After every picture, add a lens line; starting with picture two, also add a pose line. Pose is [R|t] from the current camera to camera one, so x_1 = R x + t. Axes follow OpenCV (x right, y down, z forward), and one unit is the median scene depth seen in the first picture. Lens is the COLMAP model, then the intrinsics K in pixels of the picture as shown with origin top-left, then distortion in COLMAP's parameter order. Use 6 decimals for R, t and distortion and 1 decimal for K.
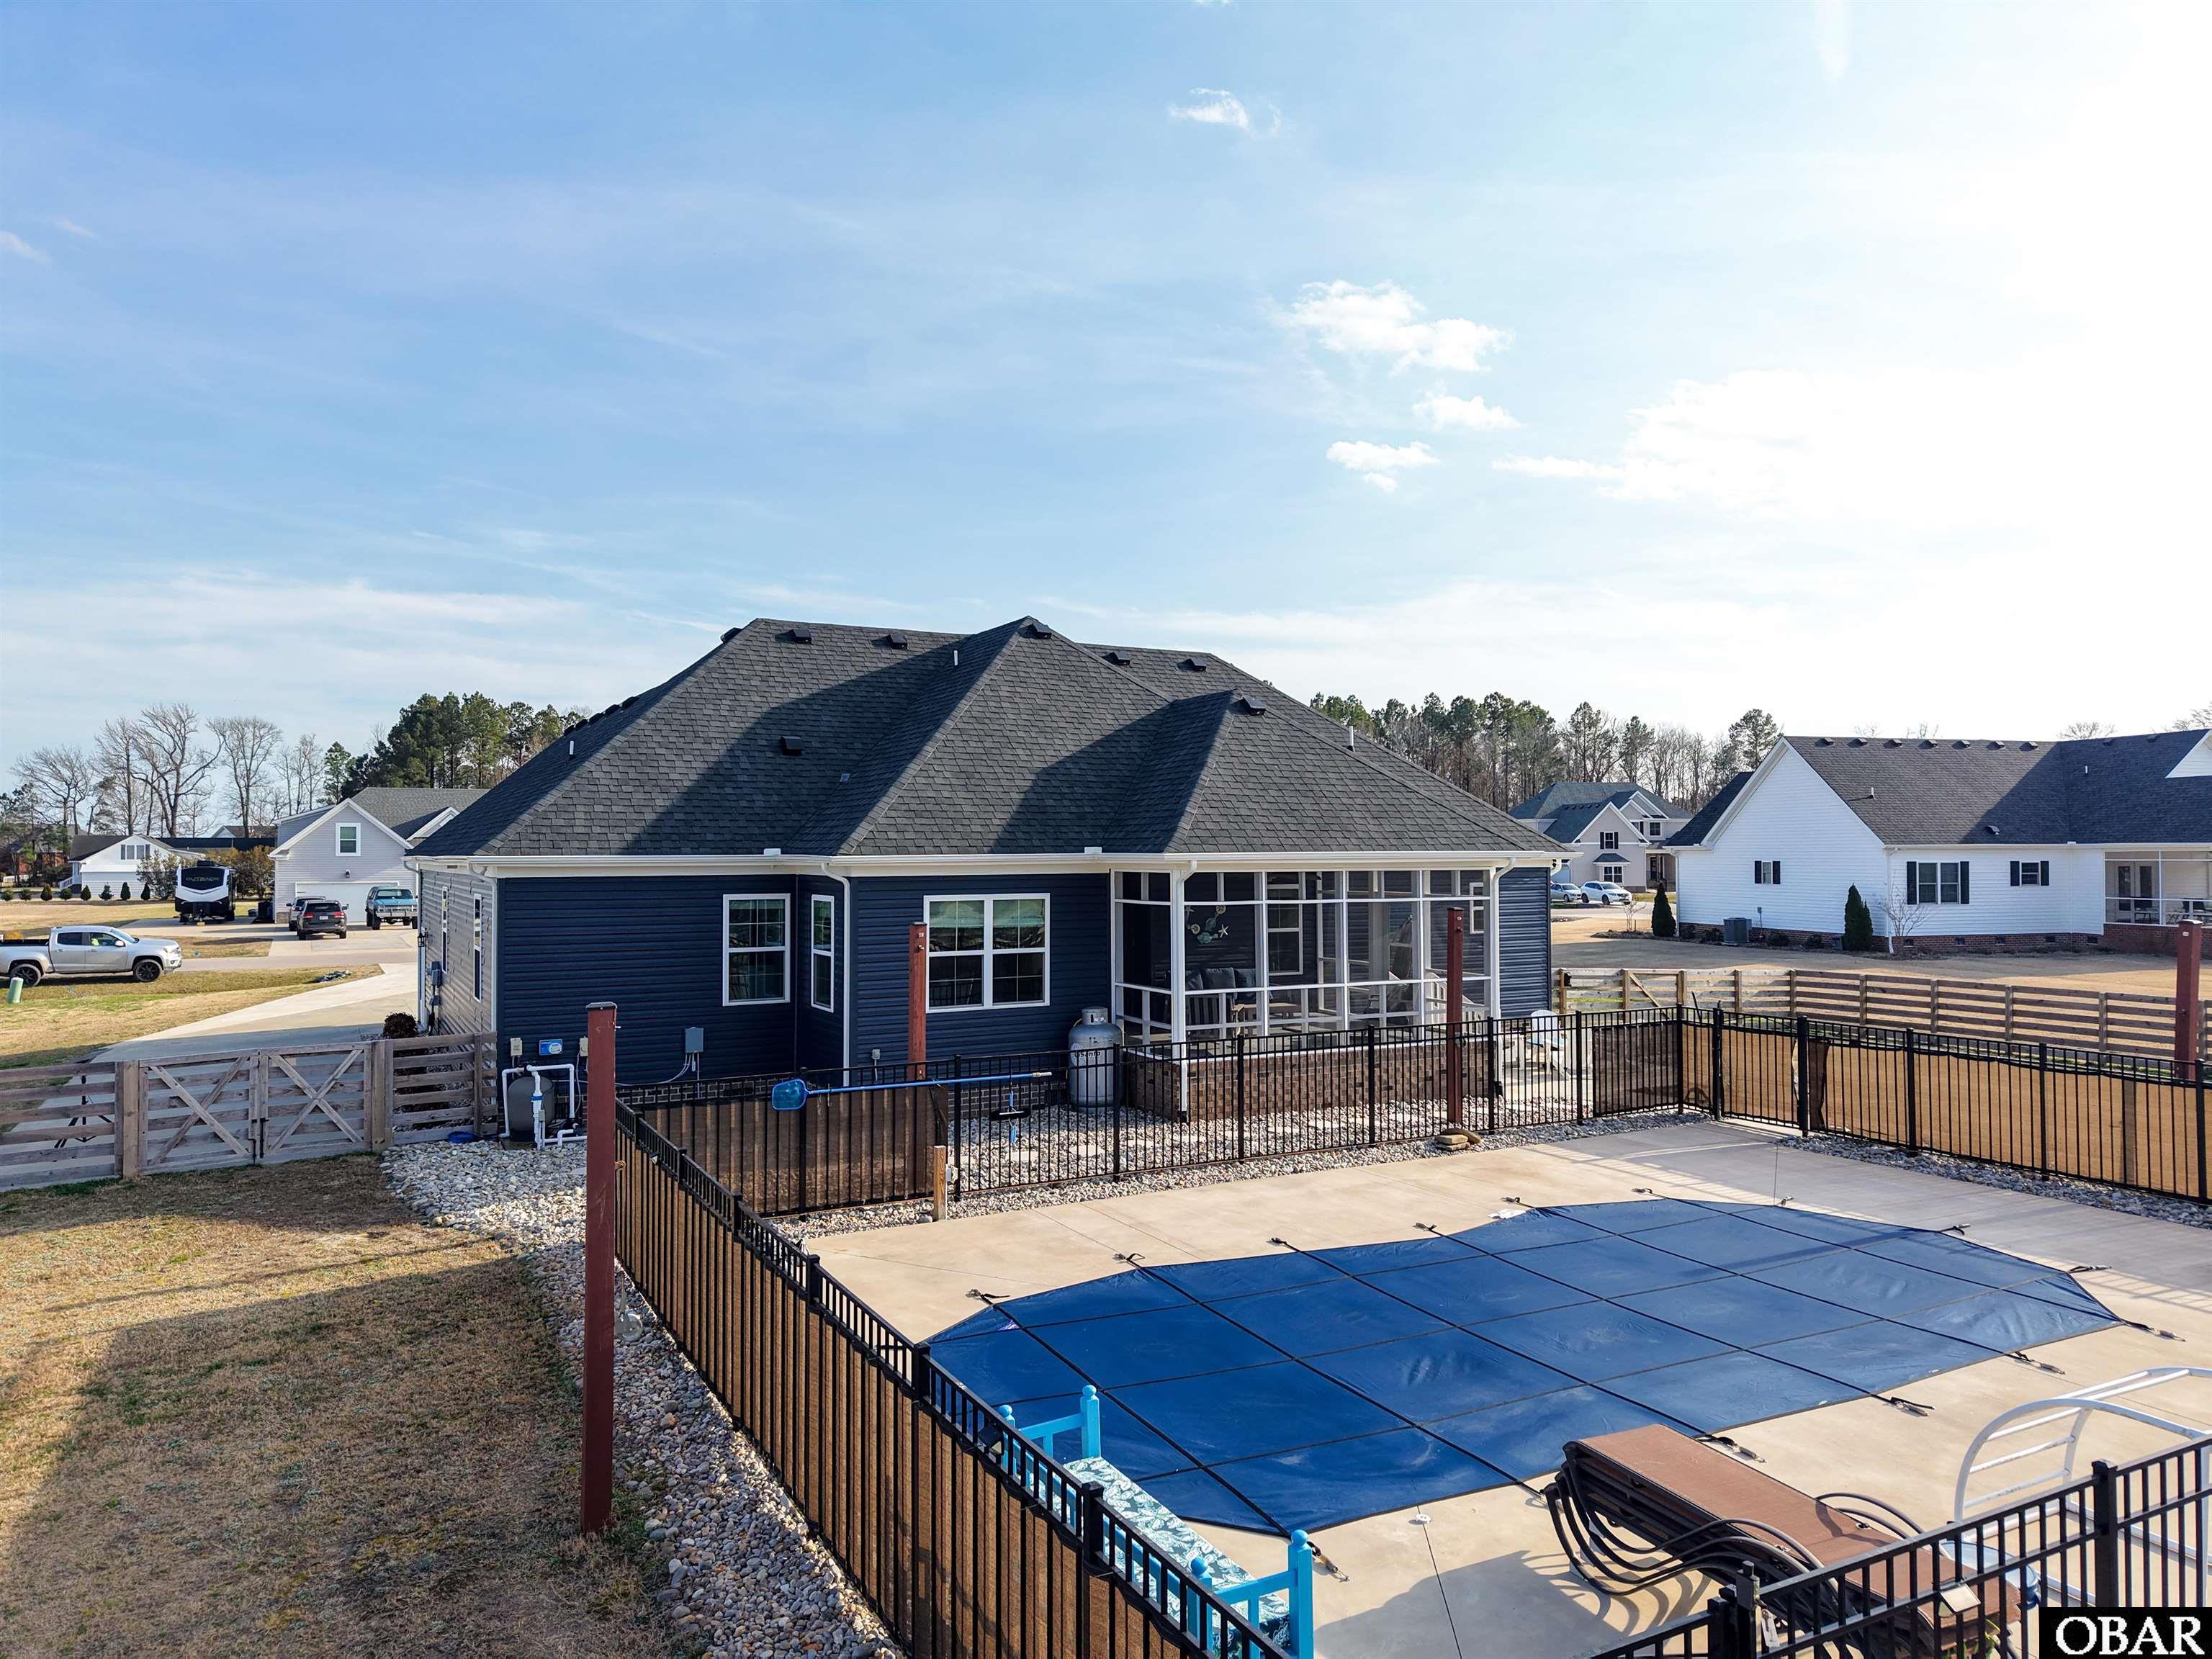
lens RADIAL K [[1521.5, 0, 1109.5], [0, 1521.5, 785.9], [0, 0, 1]] dist [0.075901, -0.110204]
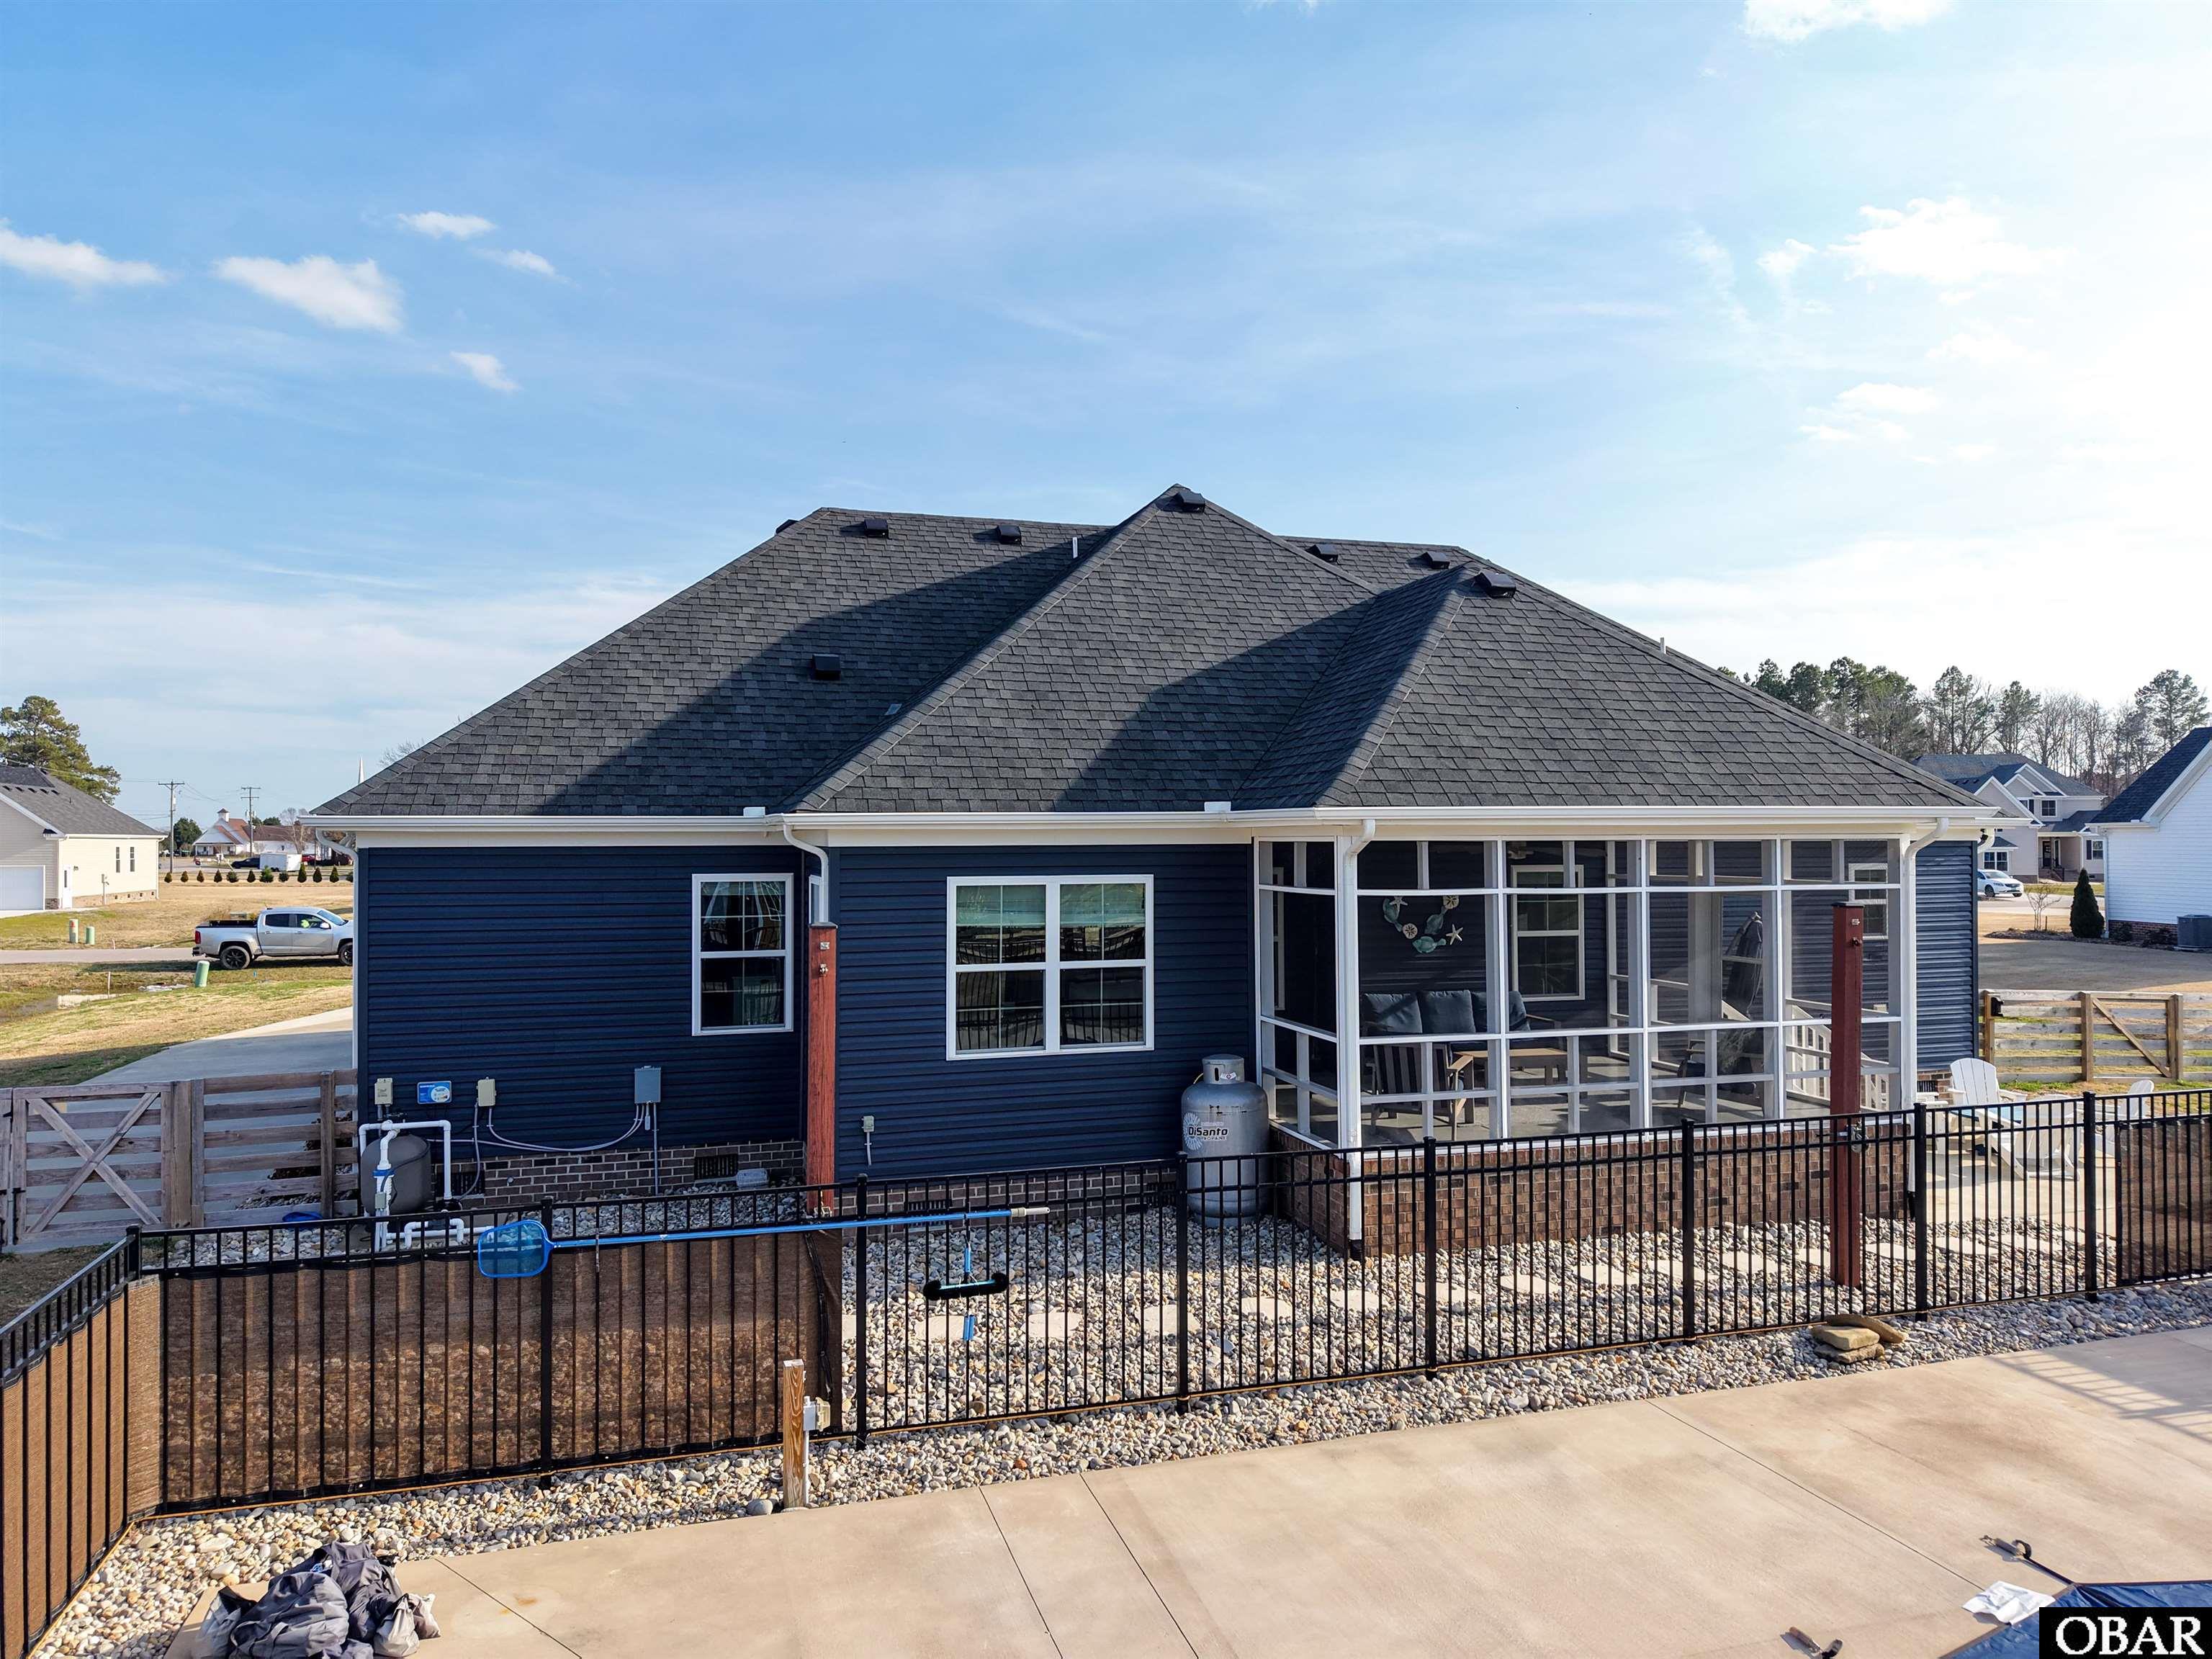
lens RADIAL K [[1487.3, 0, 1110.0], [0, 1487.3, 818.5], [0, 0, 1]] dist [0.036310, -0.037813]
pose [[0.979307, -0.003454, -0.202351, 0.067245], [0.009233, 0.999576, 0.027619, 0.028964], [0.202169, -0.028916, 0.978924, 0.379073]]
